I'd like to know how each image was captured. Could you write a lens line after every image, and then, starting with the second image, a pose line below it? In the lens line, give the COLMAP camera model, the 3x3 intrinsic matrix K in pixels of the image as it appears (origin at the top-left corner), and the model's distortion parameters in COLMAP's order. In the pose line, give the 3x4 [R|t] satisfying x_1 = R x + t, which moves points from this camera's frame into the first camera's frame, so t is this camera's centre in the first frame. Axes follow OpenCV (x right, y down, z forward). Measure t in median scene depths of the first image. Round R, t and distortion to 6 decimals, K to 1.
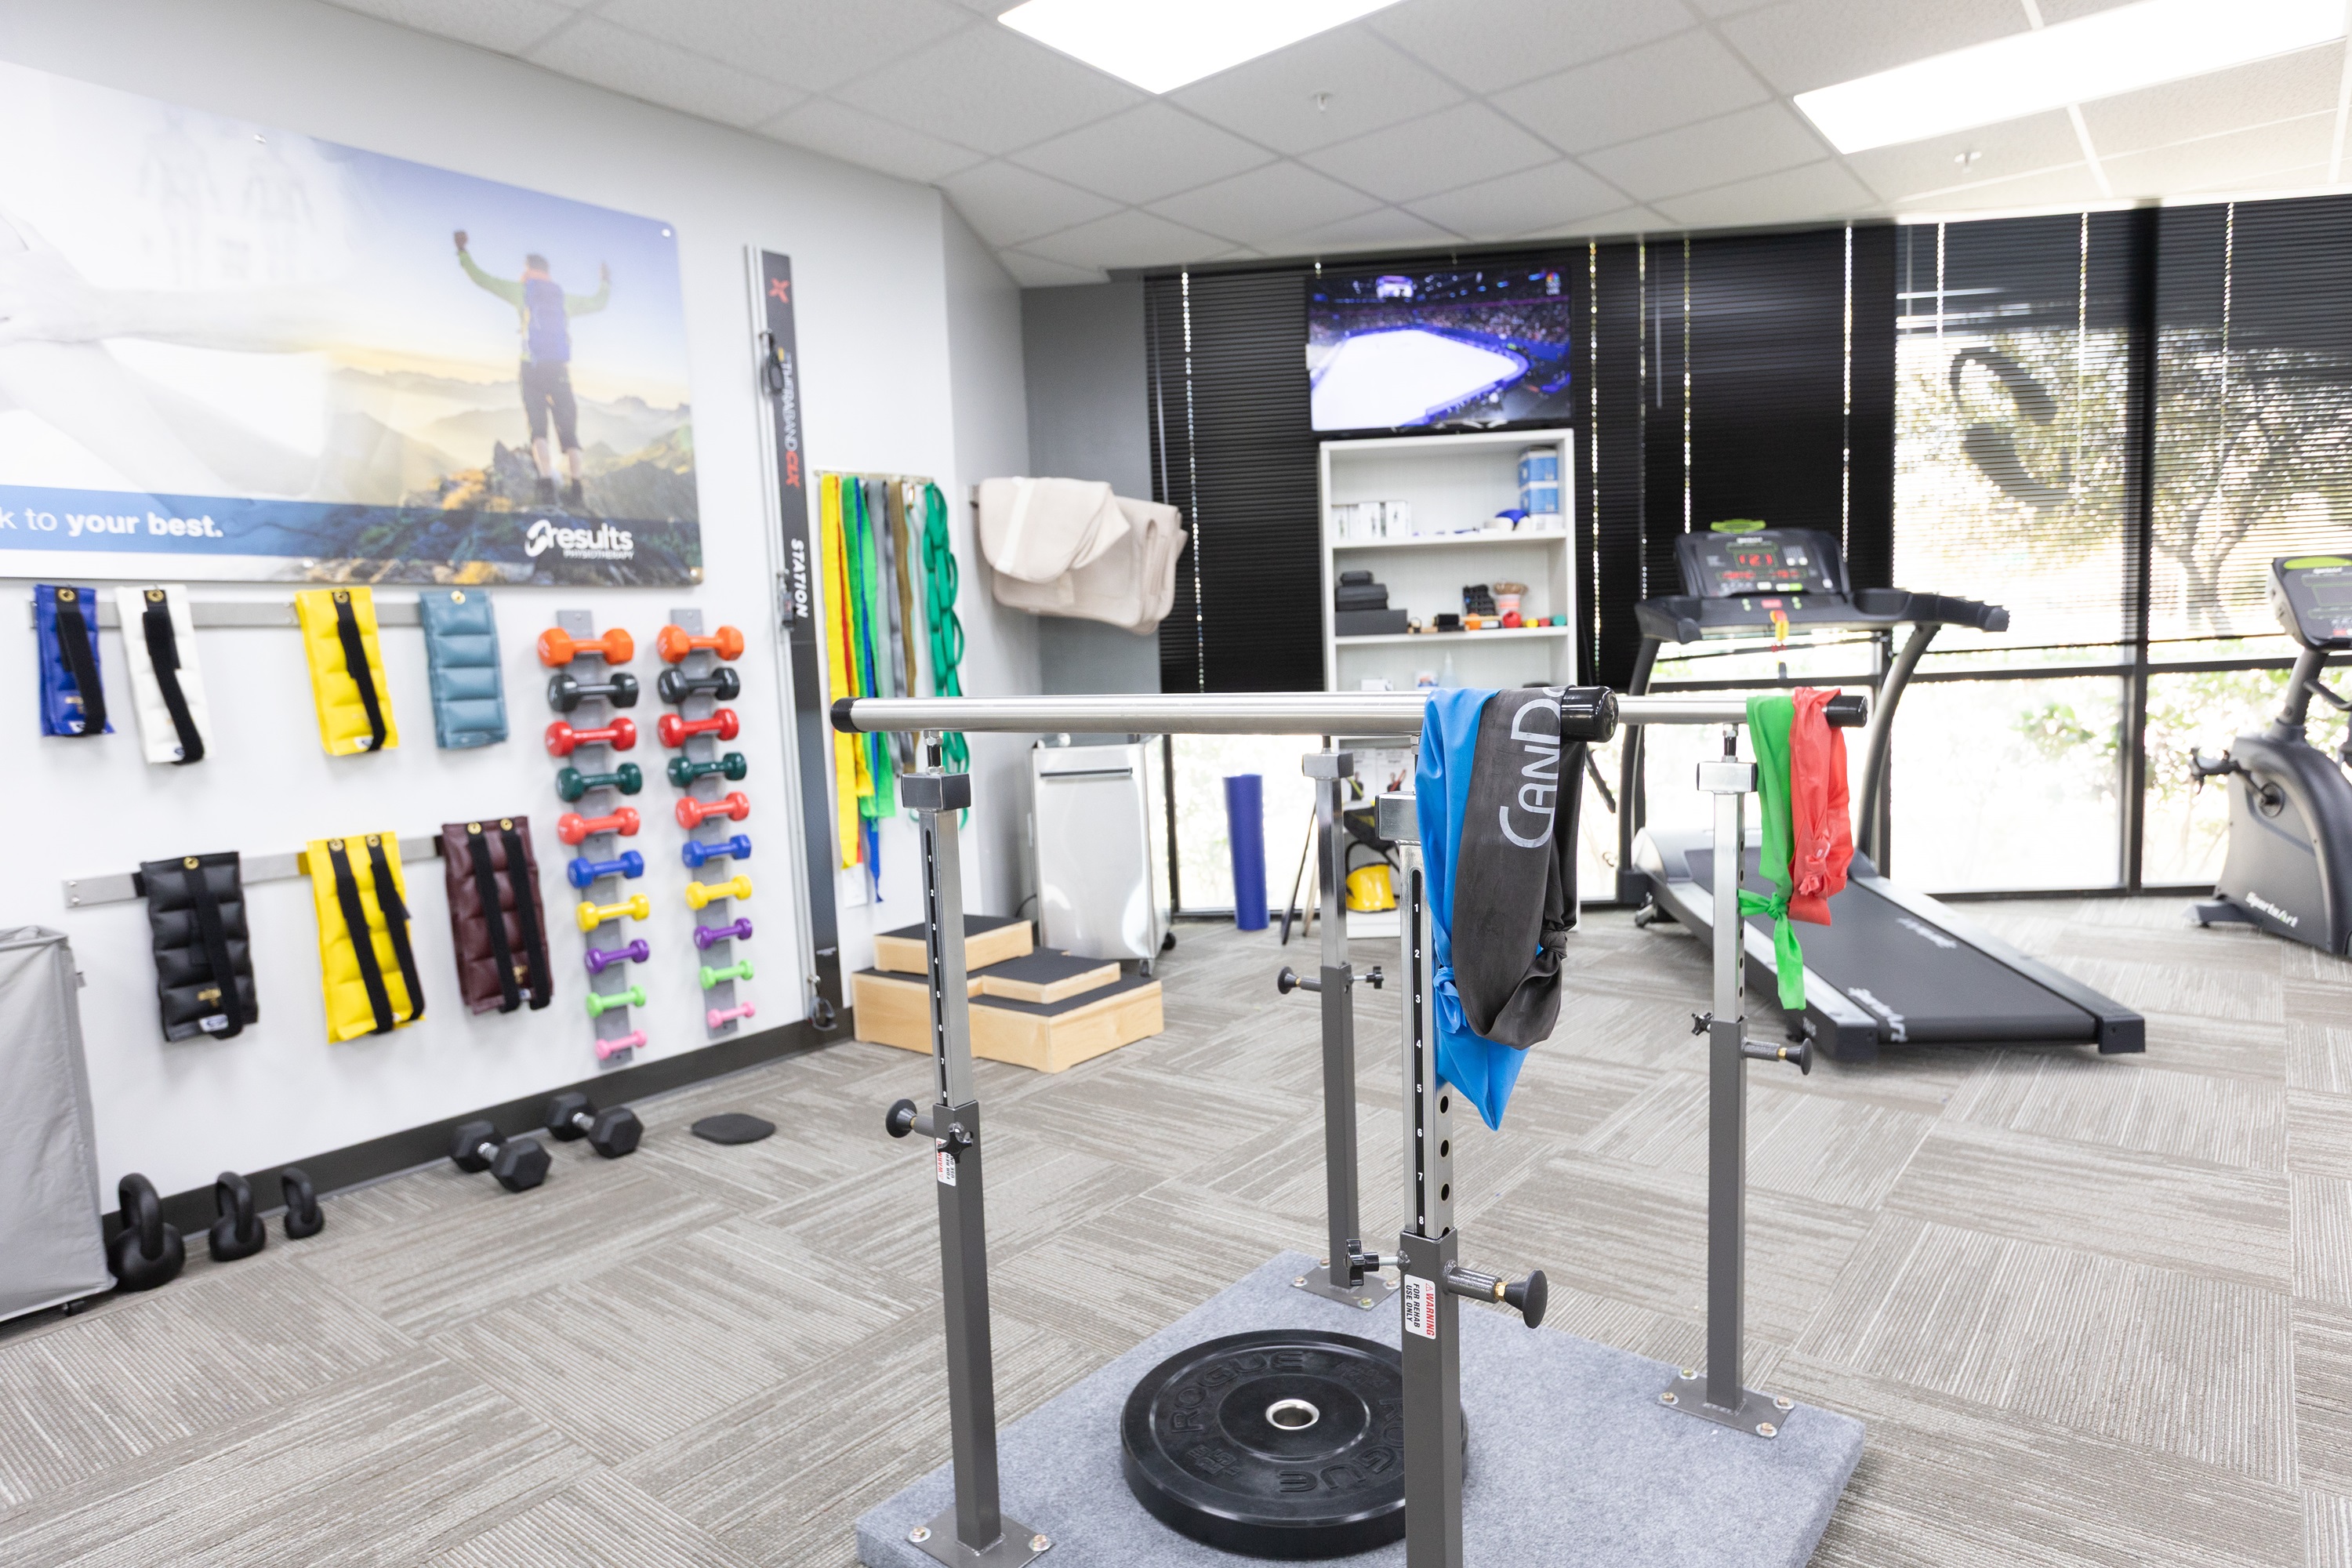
lens RADIAL K [[1360.2, 0, 1216.3], [0, 1360.2, 791.6], [0, 0, 1]] dist [0.001696, 0.000778]
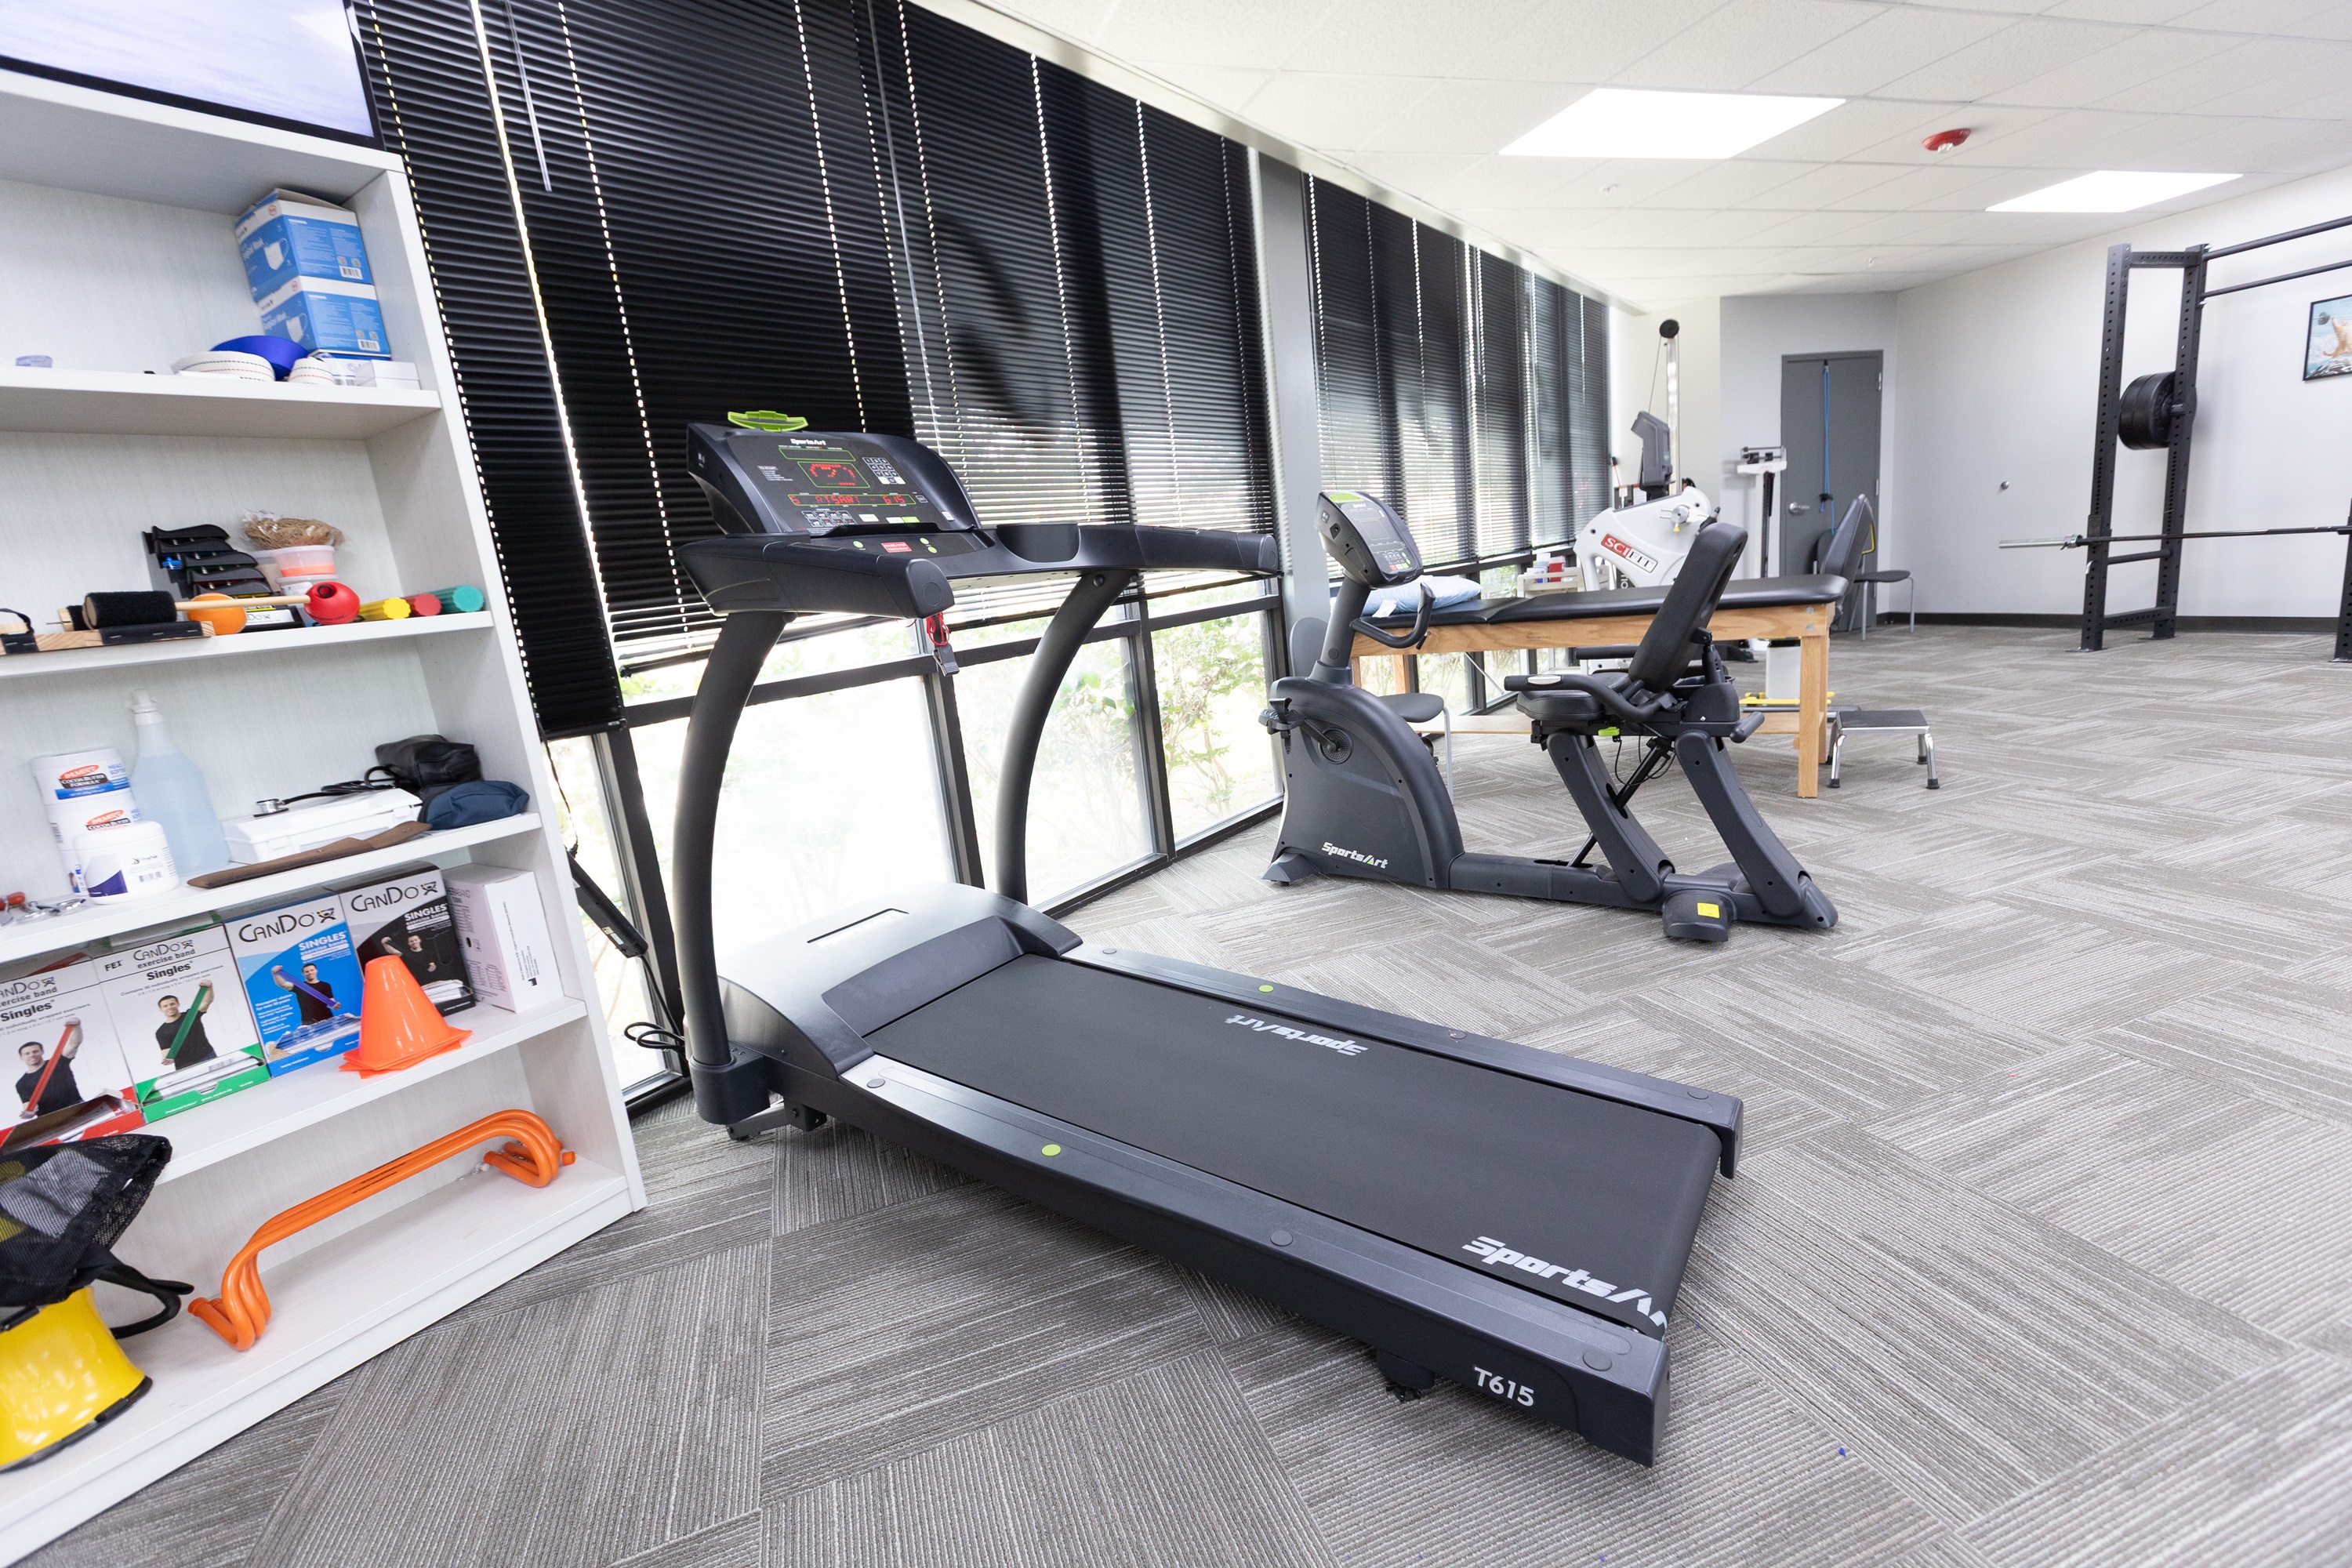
lens RADIAL K [[1055.1, 0, 1187.8], [0, 1055.1, 783.6], [0, 0, 1]] dist [-0.000218, 0.000057]
pose [[0.532249, -0.186656, 0.825754, 0.118356], [0.165162, 0.979543, 0.114962, -0.099169], [-0.830321, 0.075195, 0.552190, 0.919082]]
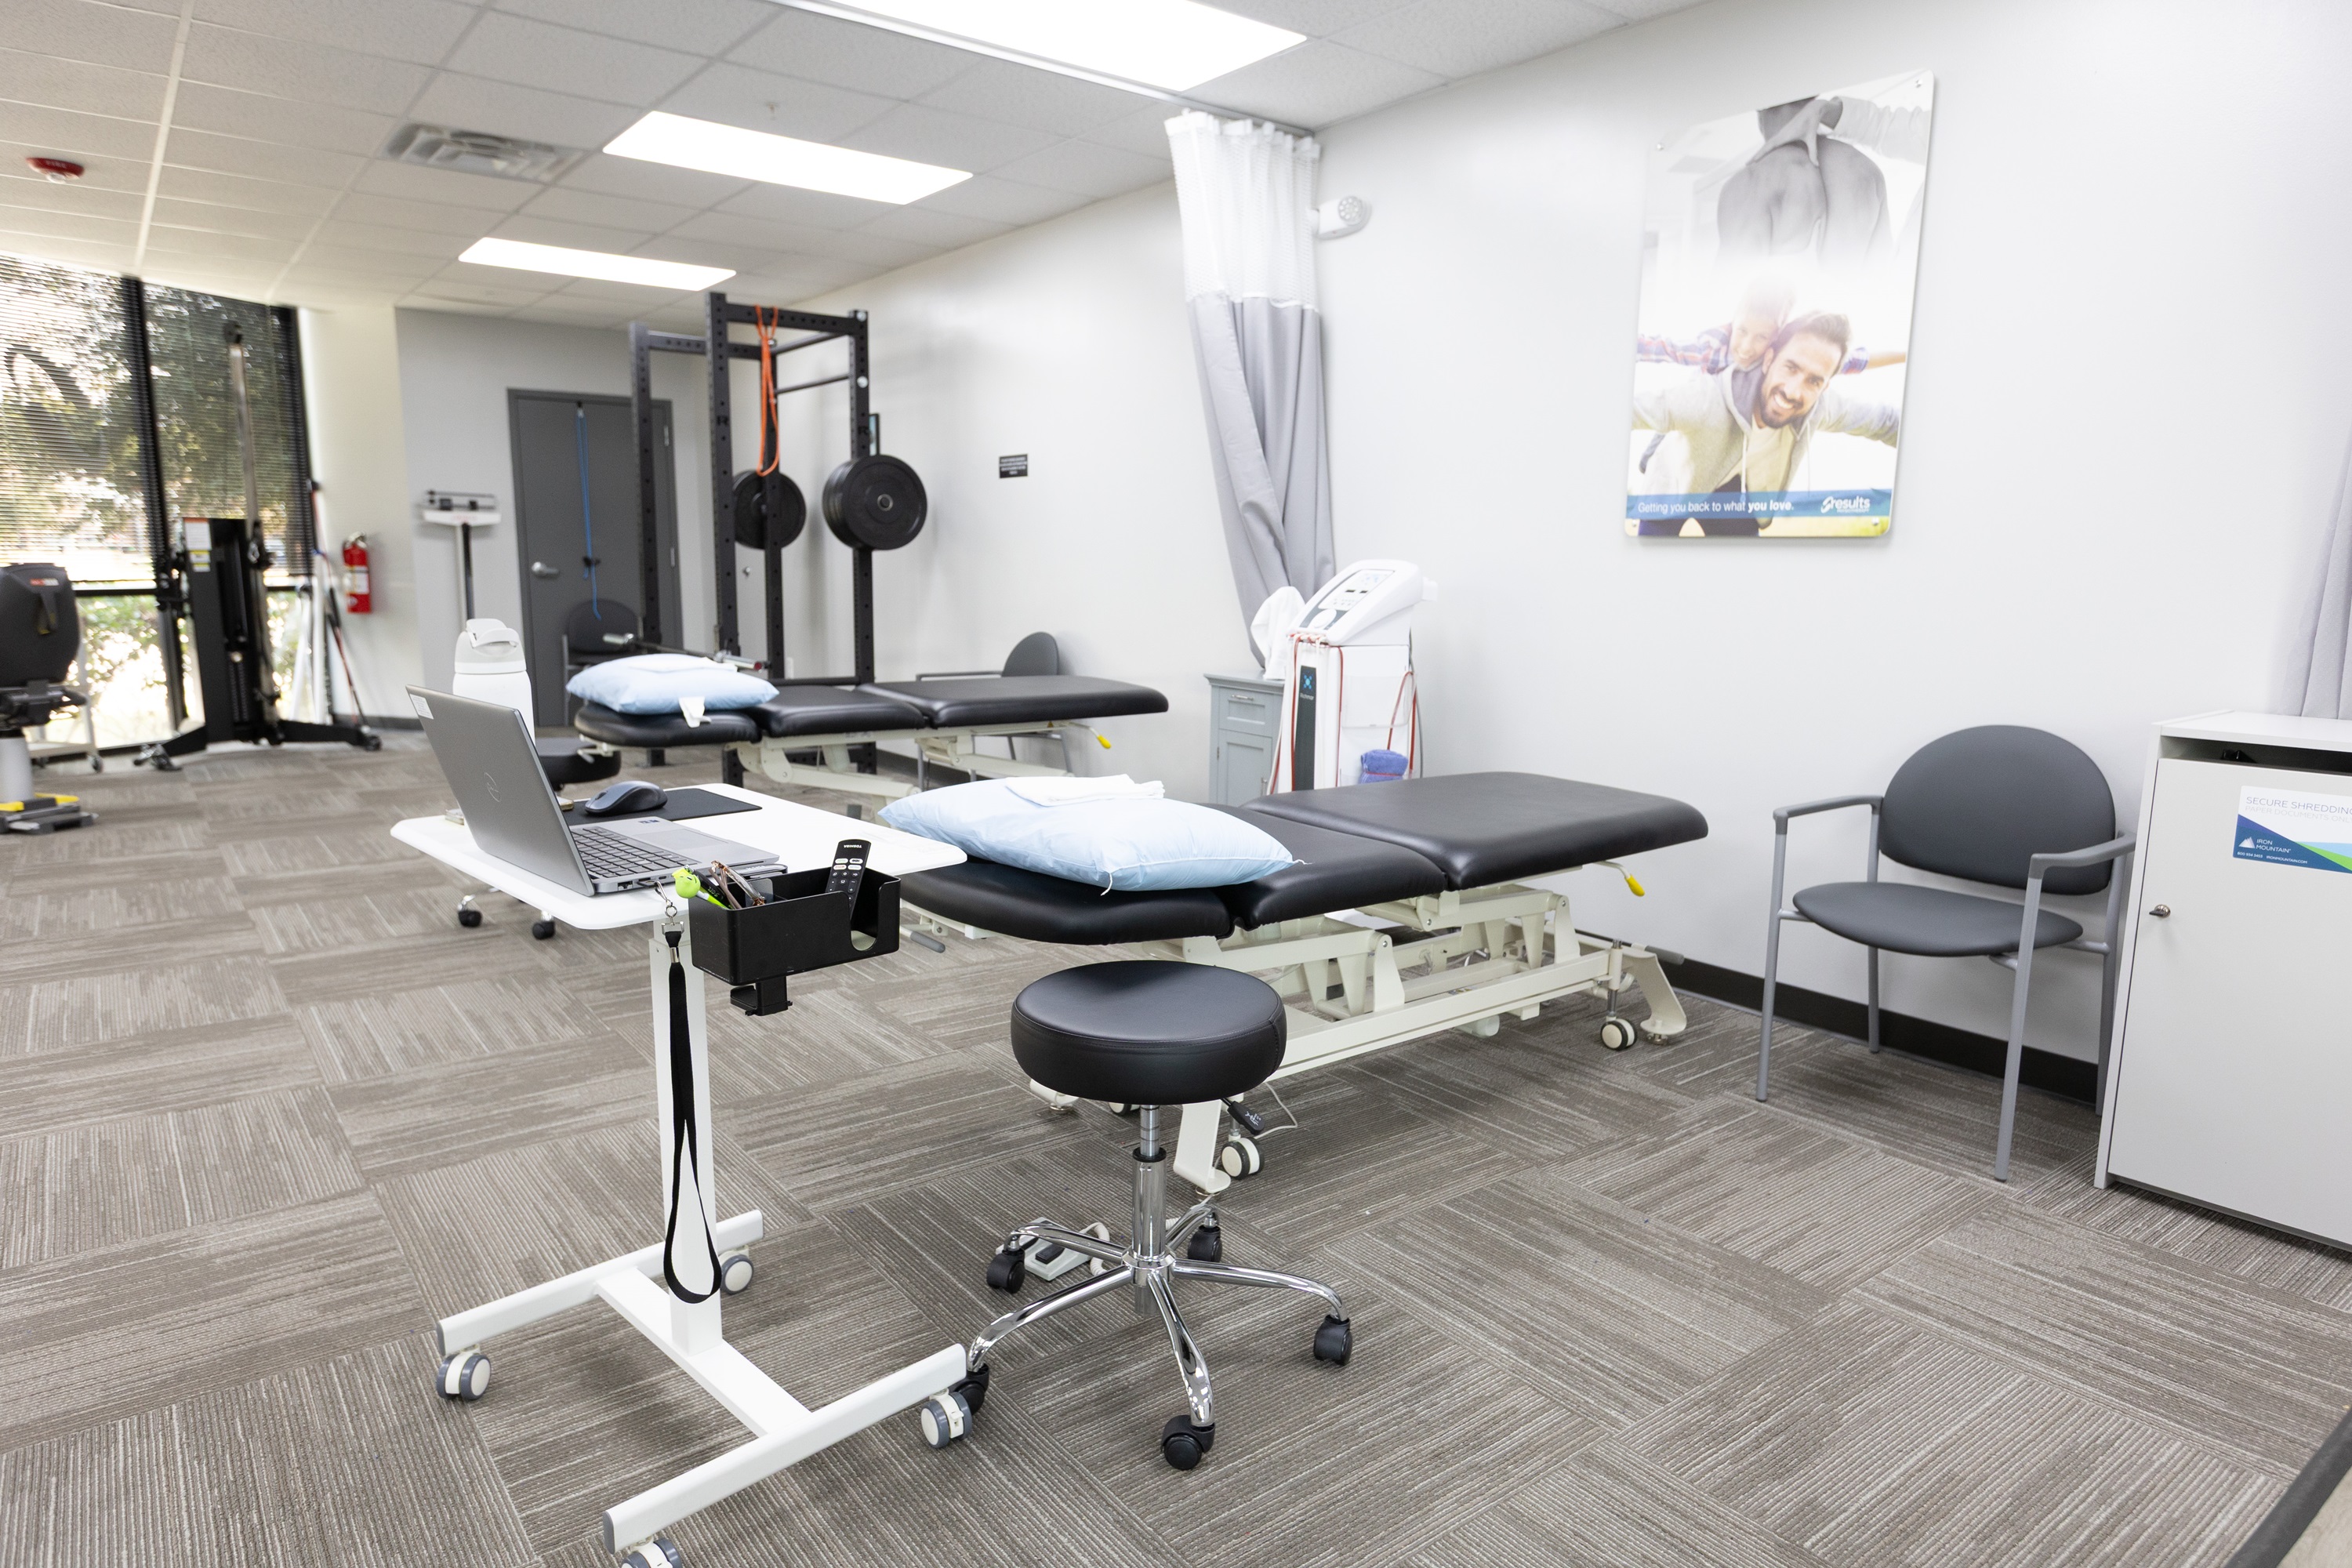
lens RADIAL K [[1407.3, 0, 1171.8], [0, 1407.3, 790.3], [0, 0, 1]] dist [-0.000438, -0.001548]
pose [[0.256452, -0.112265, 0.960015, 0.658731], [0.071194, 0.992728, 0.097072, 0.033263], [-0.963931, 0.043453, 0.262579, -0.813793]]
